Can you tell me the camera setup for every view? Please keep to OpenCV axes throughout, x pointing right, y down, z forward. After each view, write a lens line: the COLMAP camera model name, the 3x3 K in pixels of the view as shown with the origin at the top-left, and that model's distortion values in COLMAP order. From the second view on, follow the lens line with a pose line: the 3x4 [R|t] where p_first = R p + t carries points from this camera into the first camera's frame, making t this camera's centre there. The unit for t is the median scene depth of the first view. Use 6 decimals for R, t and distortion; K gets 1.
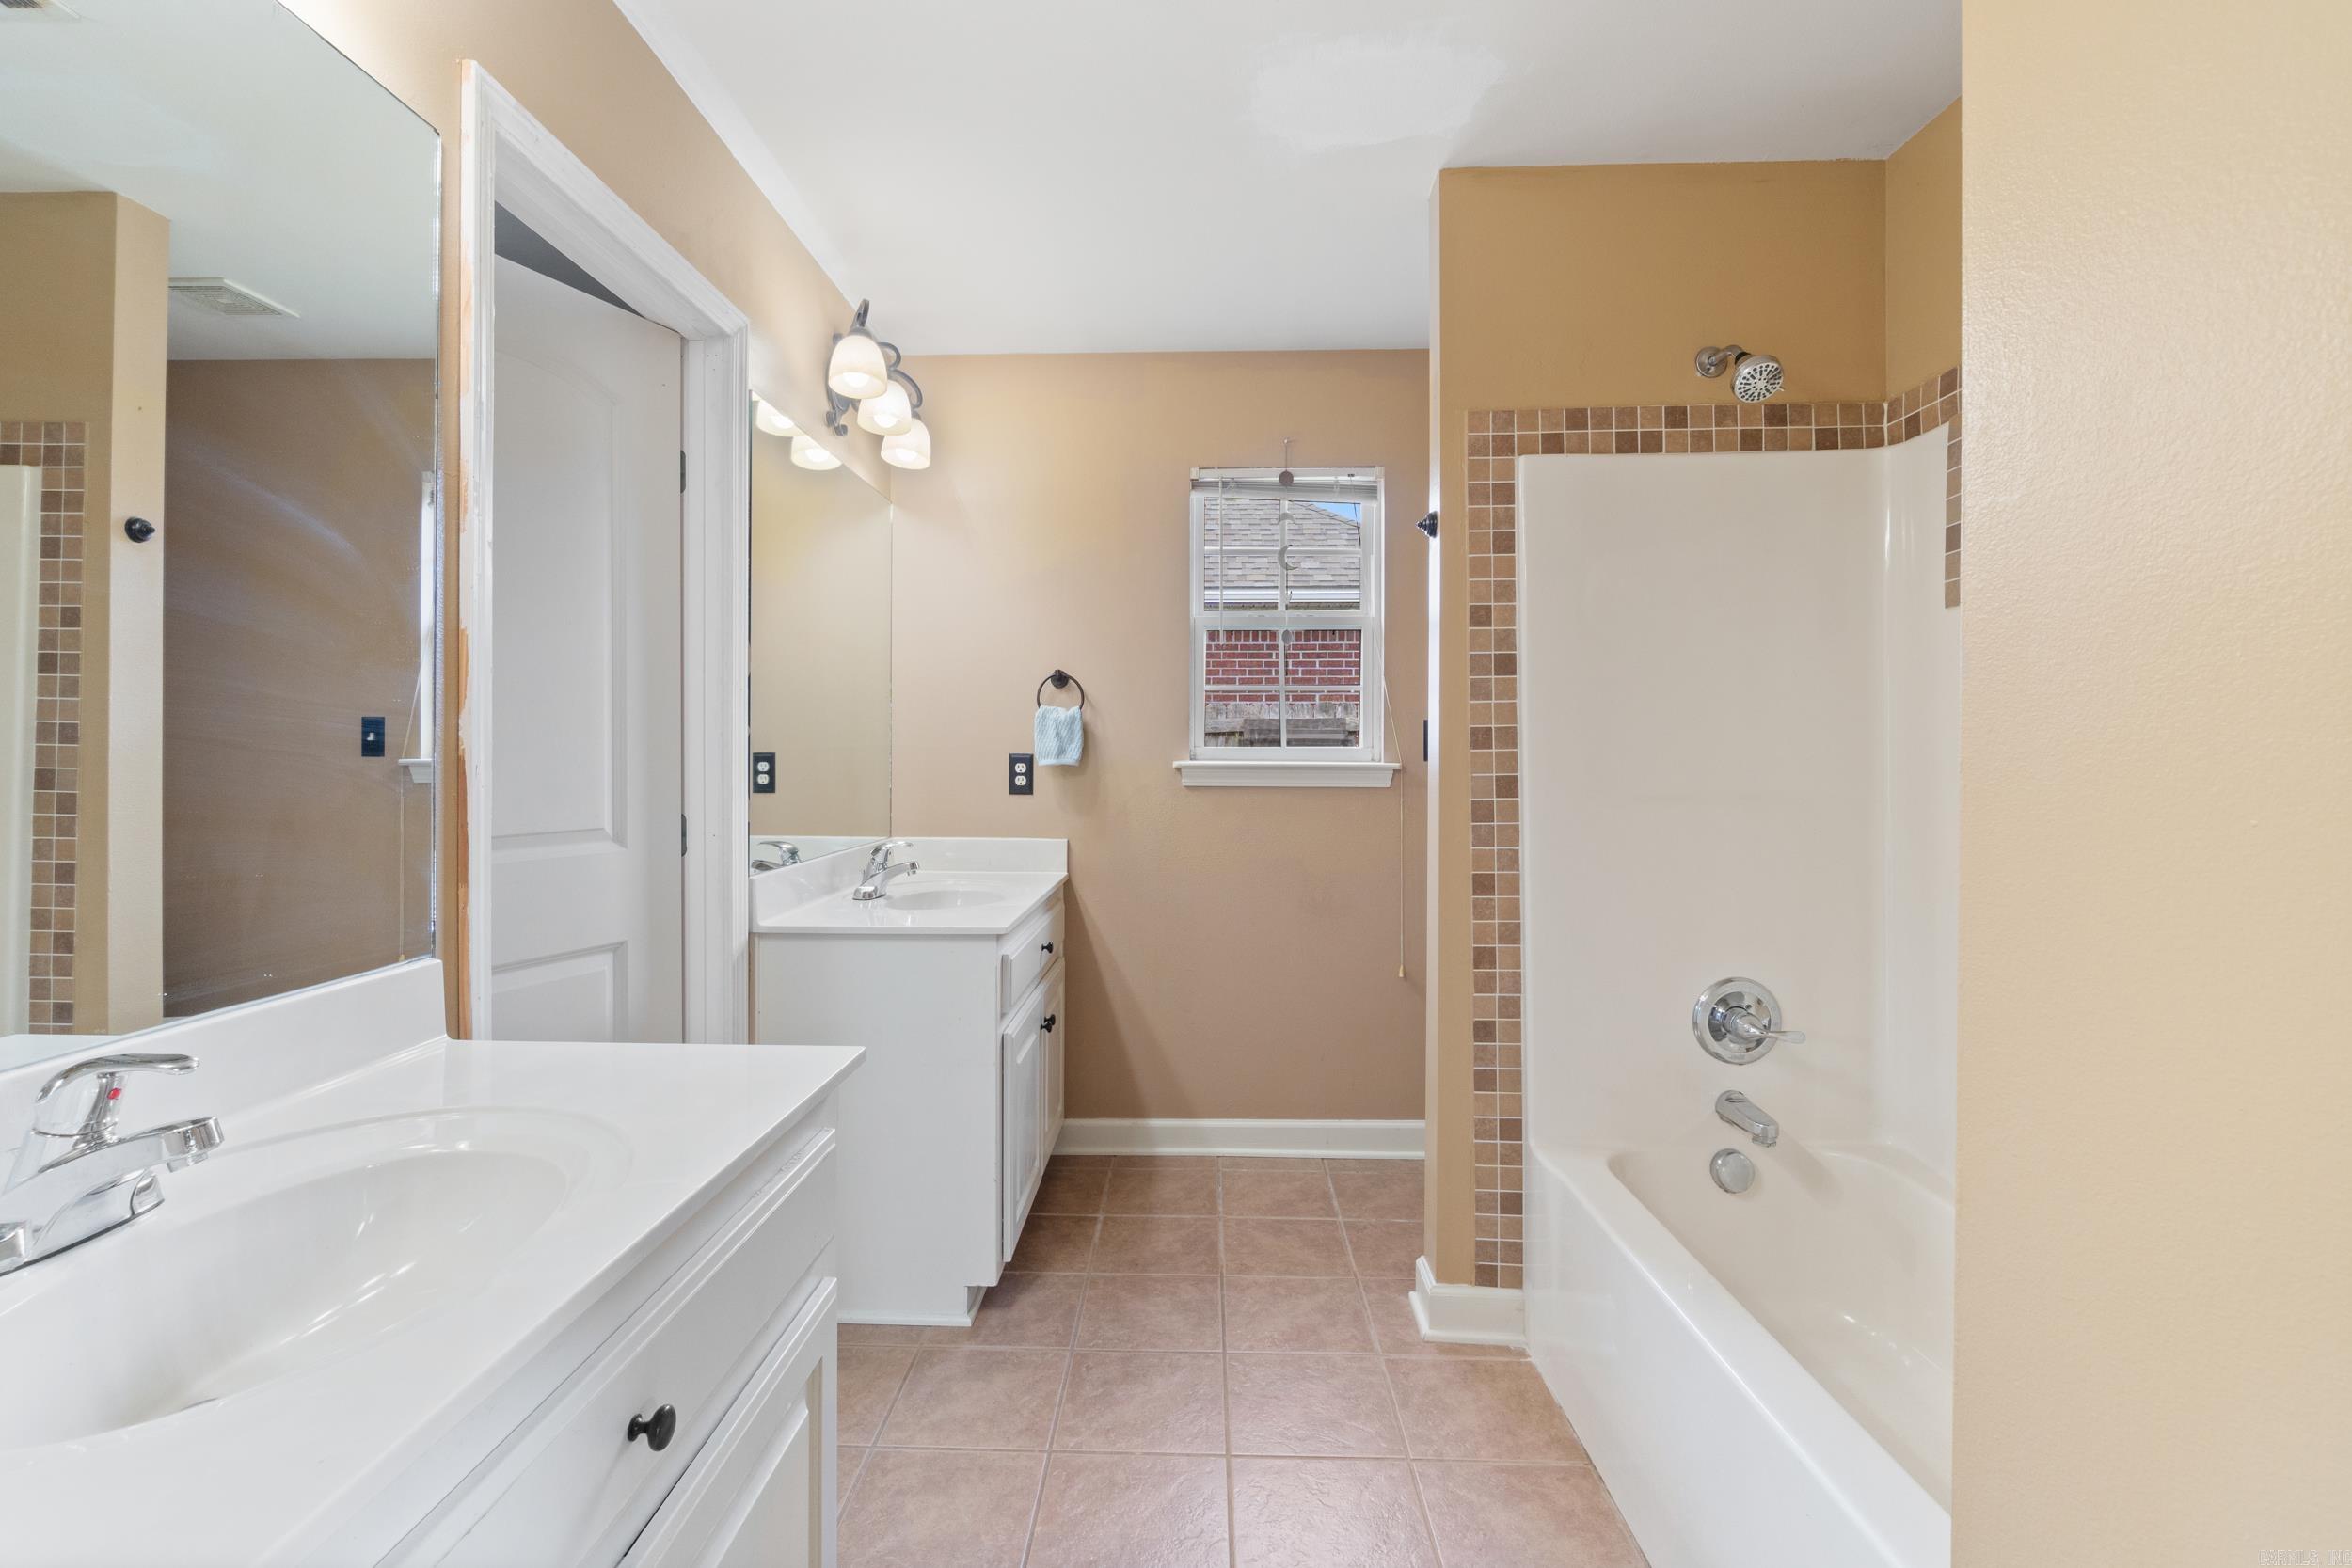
lens RADIAL K [[1030.3, 0, 1188.2], [0, 1030.3, 759.6], [0, 0, 1]] dist [-0.004697, 0.002062]
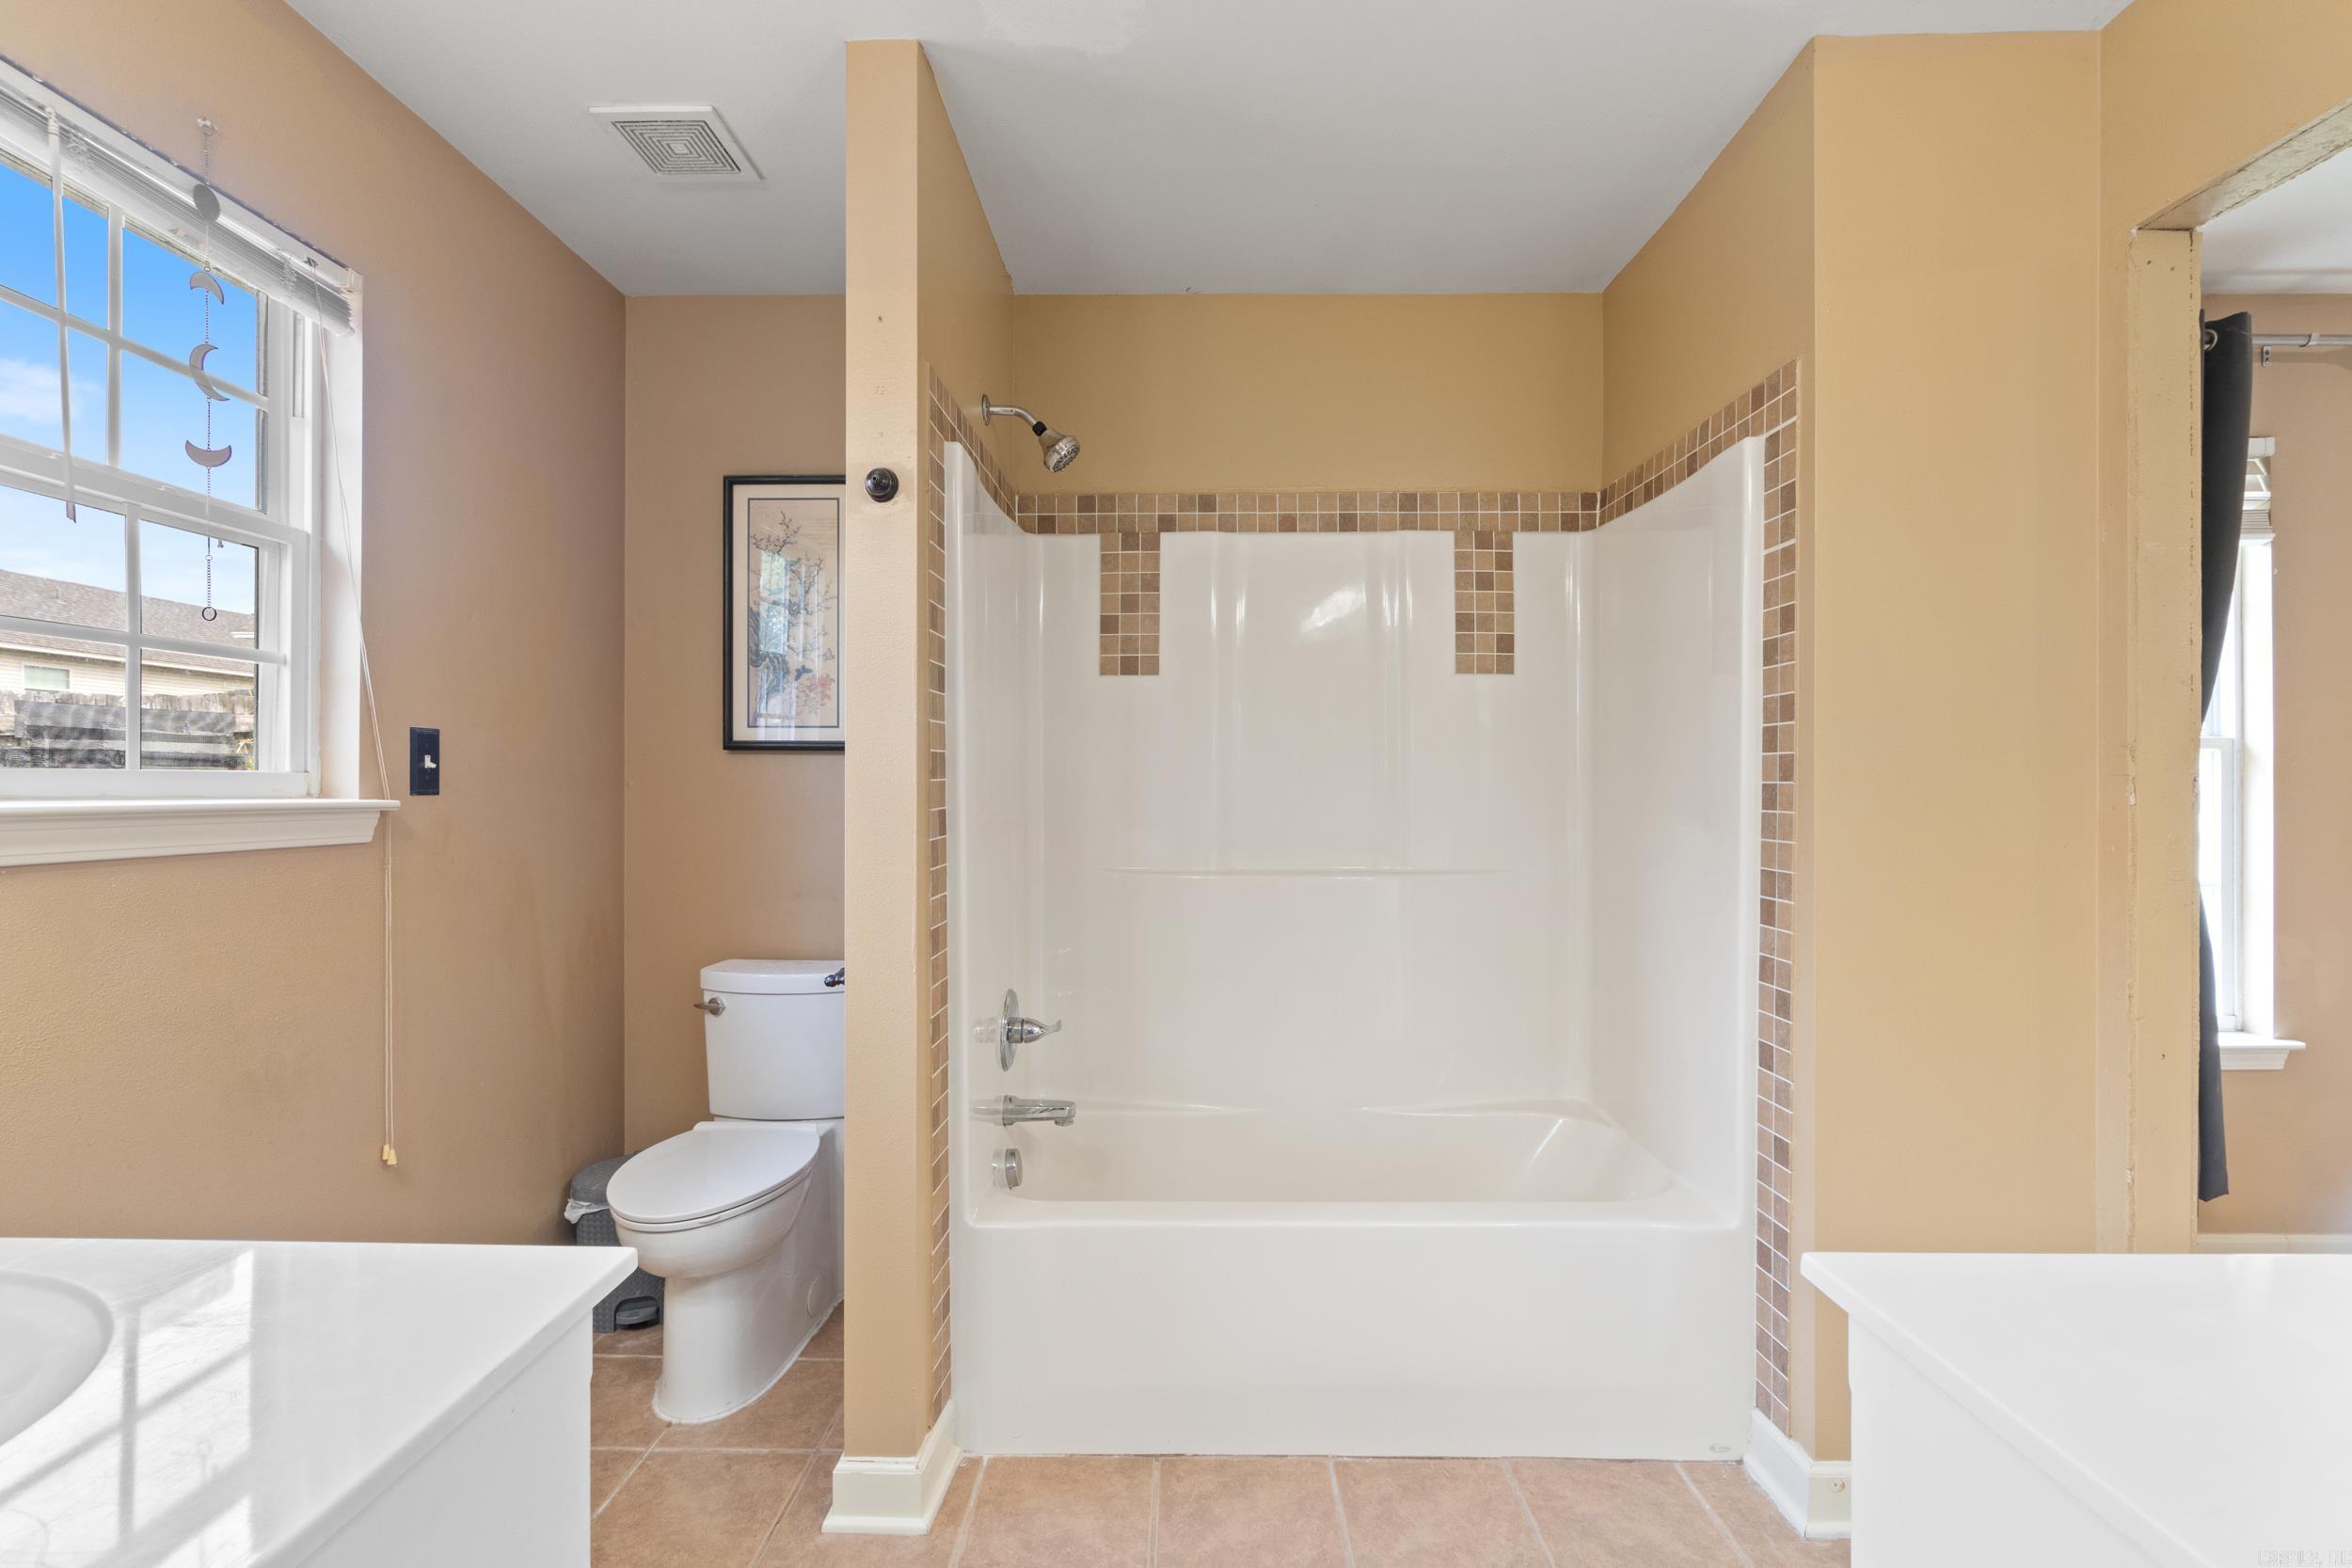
lens RADIAL K [[1030.3, 0, 1184.0], [0, 1030.3, 794.7], [0, 0, 1]] dist [-0.004697, 0.002062]
pose [[0.009355, -0.011648, 0.999888, -0.375045], [0.005205, 0.999919, 0.011600, -0.004134], [-0.999943, 0.005096, 0.009415, 0.547309]]
